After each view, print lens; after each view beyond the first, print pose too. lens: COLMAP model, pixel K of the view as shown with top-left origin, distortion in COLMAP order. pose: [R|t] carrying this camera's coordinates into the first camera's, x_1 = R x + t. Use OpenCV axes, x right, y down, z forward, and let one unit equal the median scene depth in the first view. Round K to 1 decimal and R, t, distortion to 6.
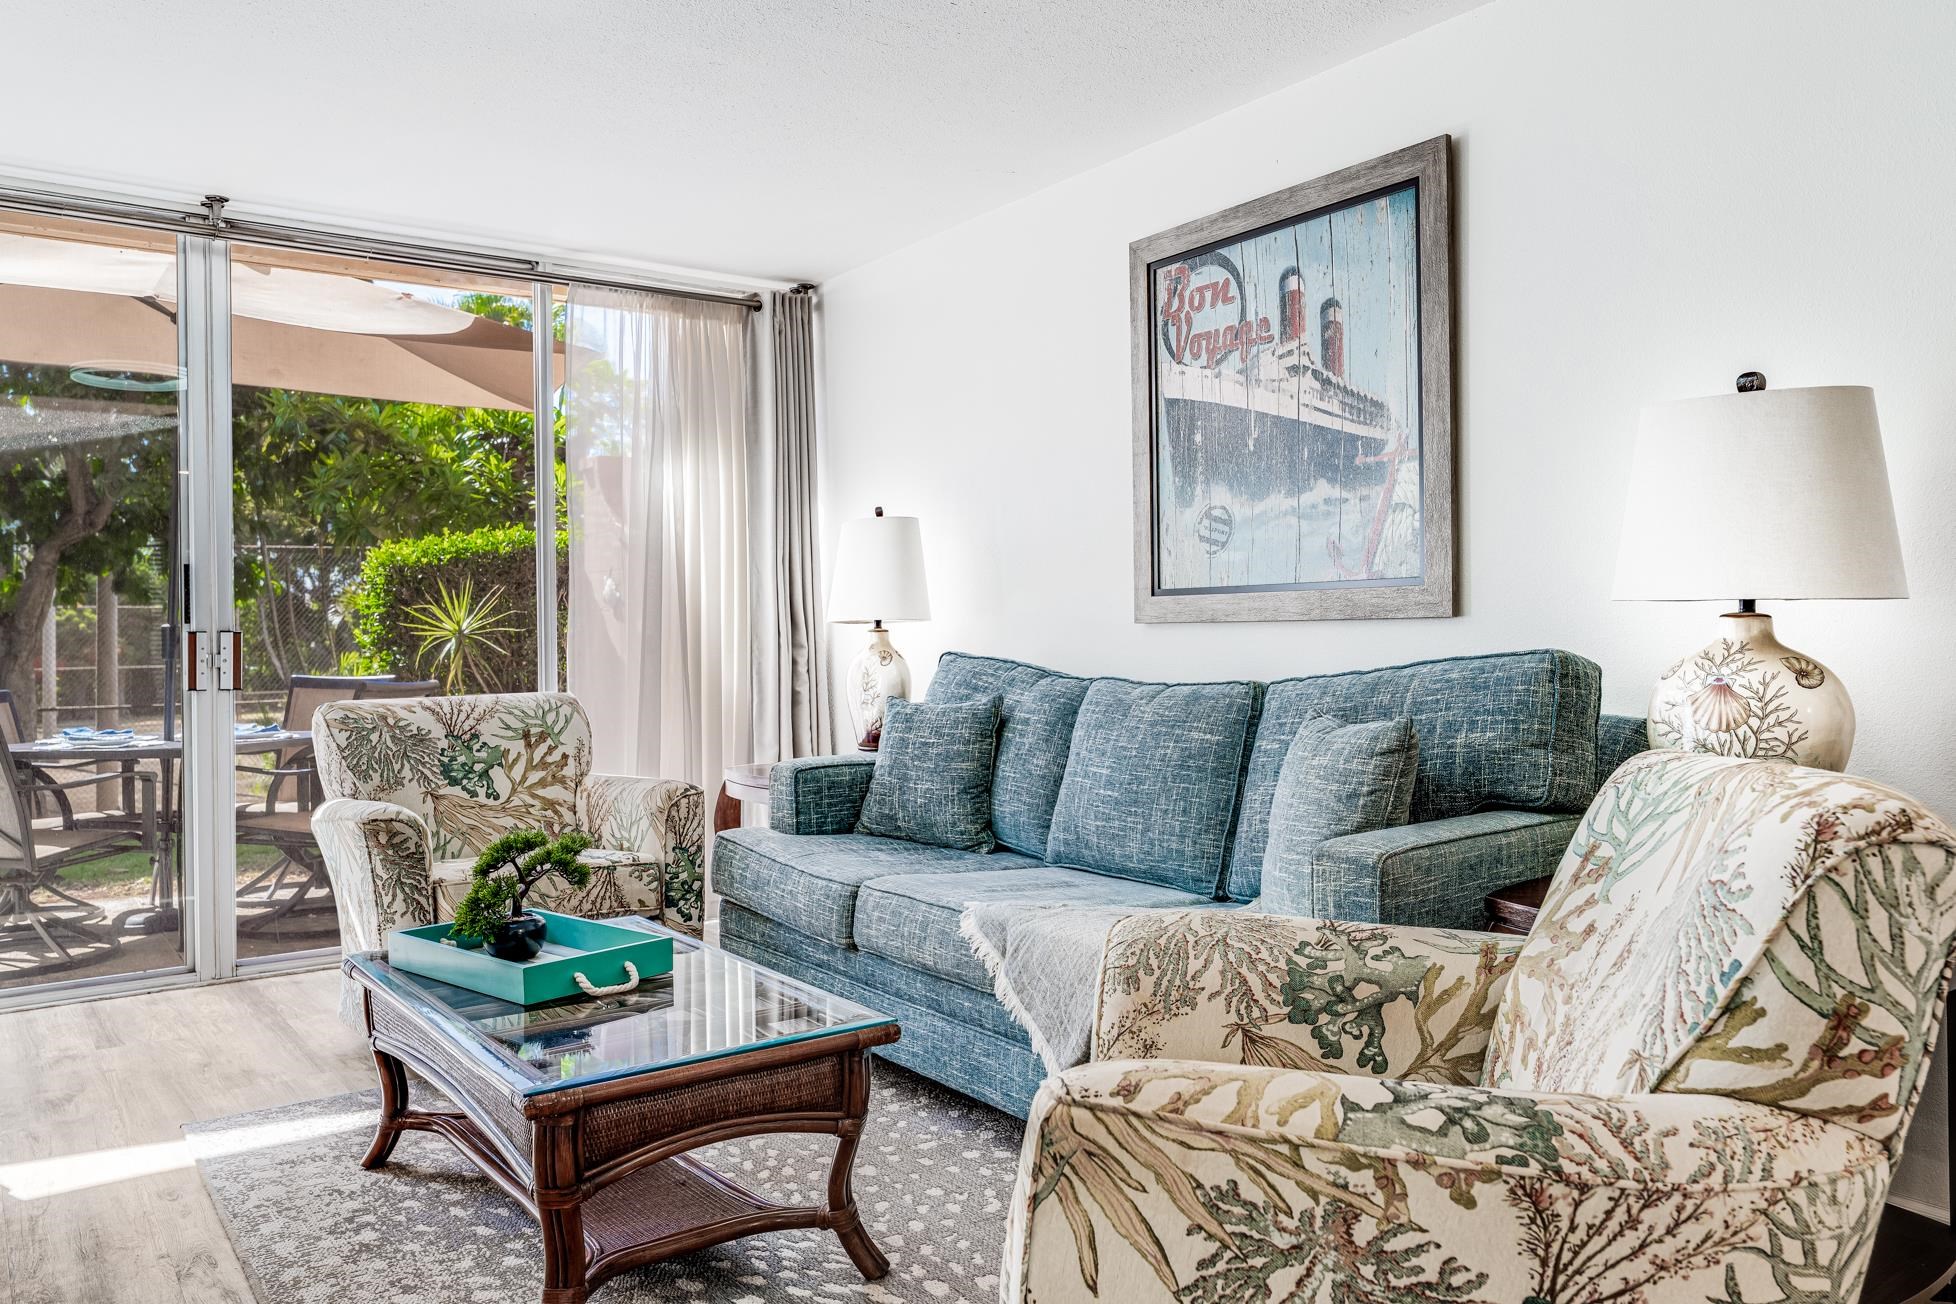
lens RADIAL K [[1407.7, 0, 977.8], [0, 1407.7, 635.6], [0, 0, 1]] dist [-0.002760, 0.003882]
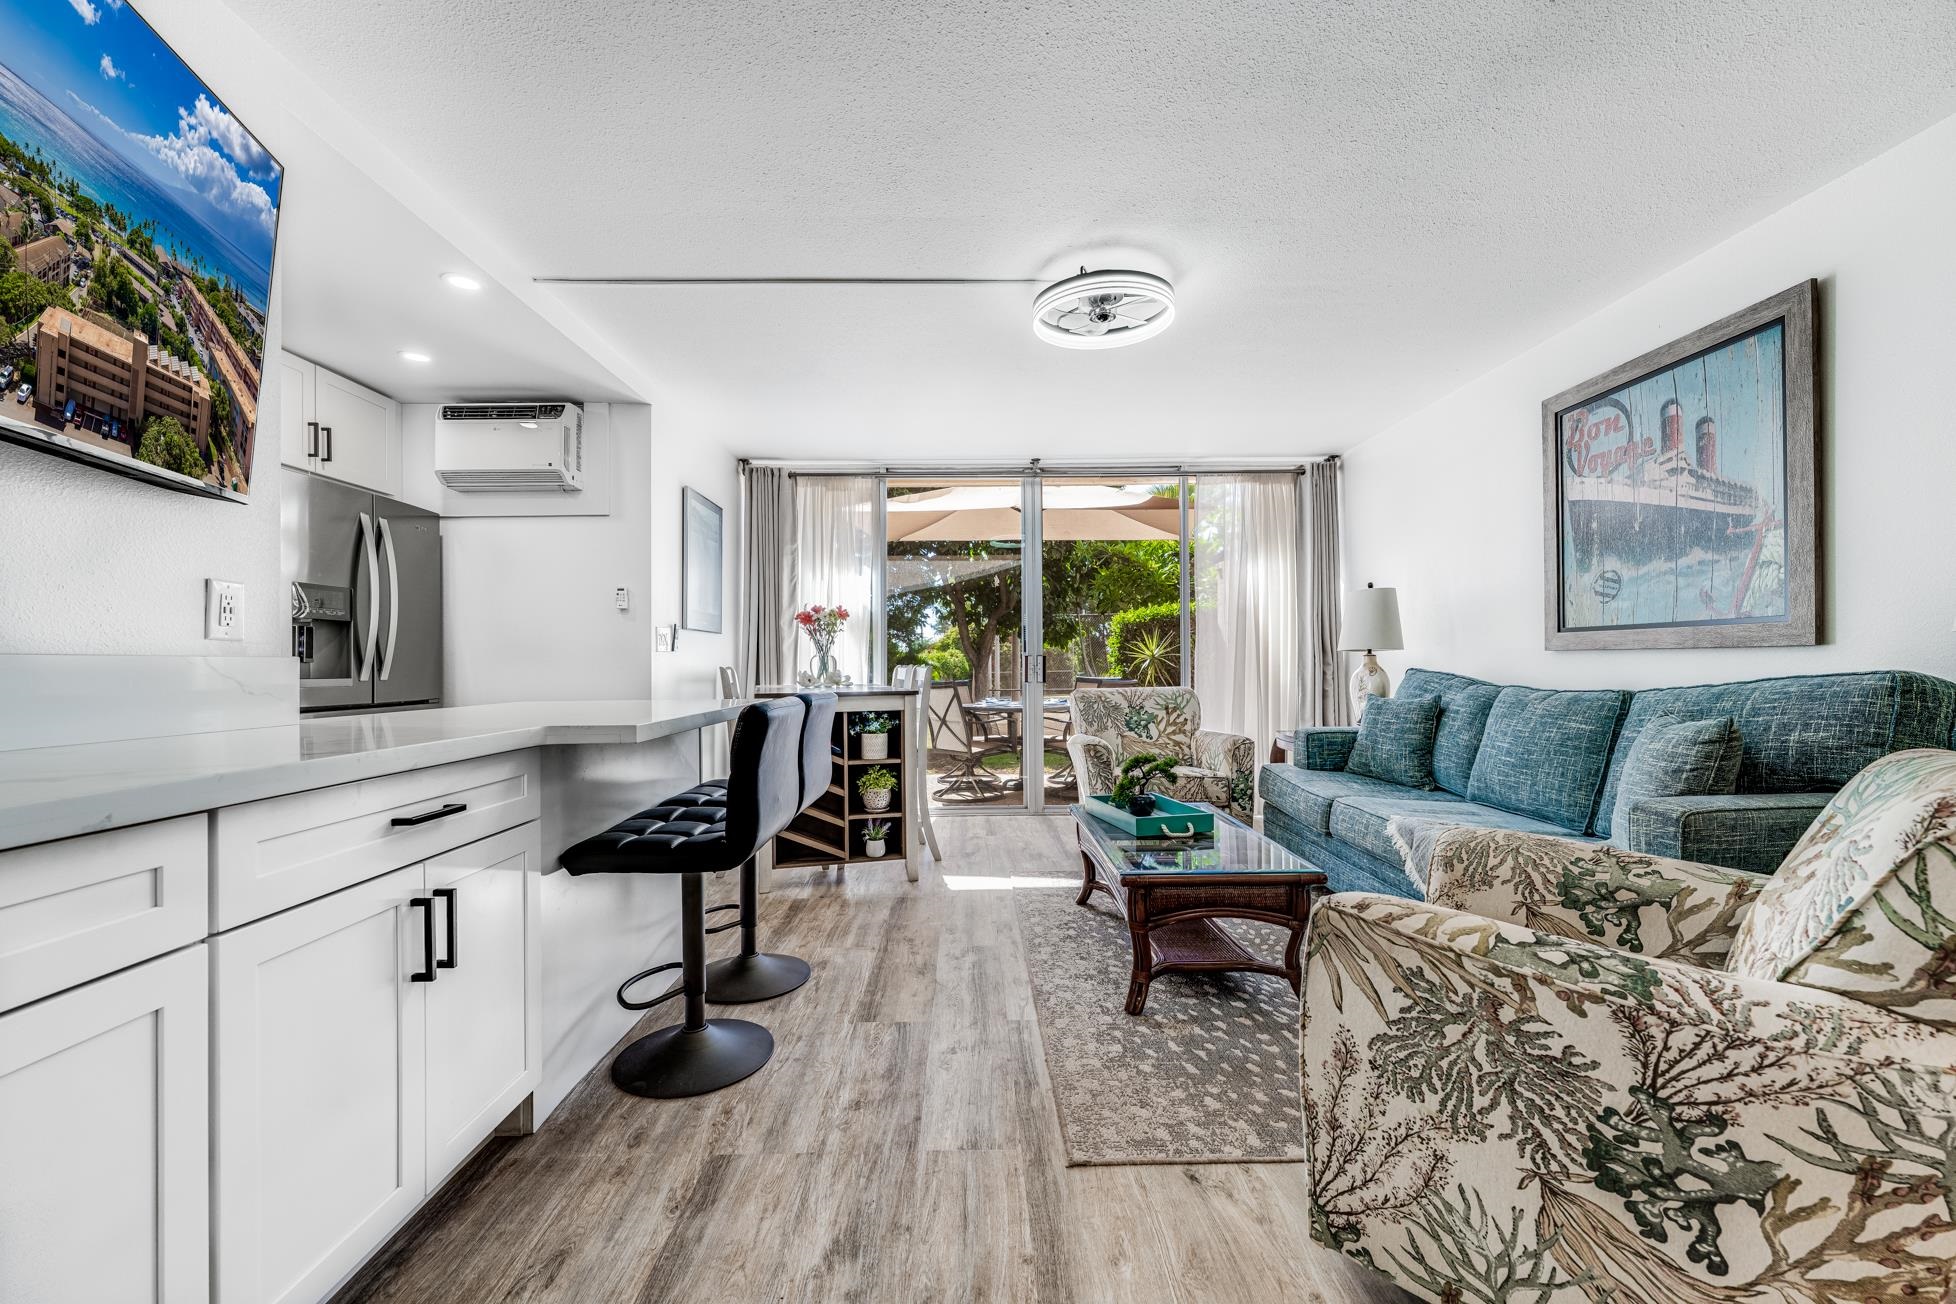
lens RADIAL K [[785.7, 0, 979.1], [0, 785.7, 662.2], [0, 0, 1]] dist [0.000063, 0.000183]
pose [[0.805616, 0.005196, -0.592416, 0.142141], [-0.001595, 0.999977, 0.006601, -0.000927], [0.592436, -0.004372, 0.805605, -0.055580]]
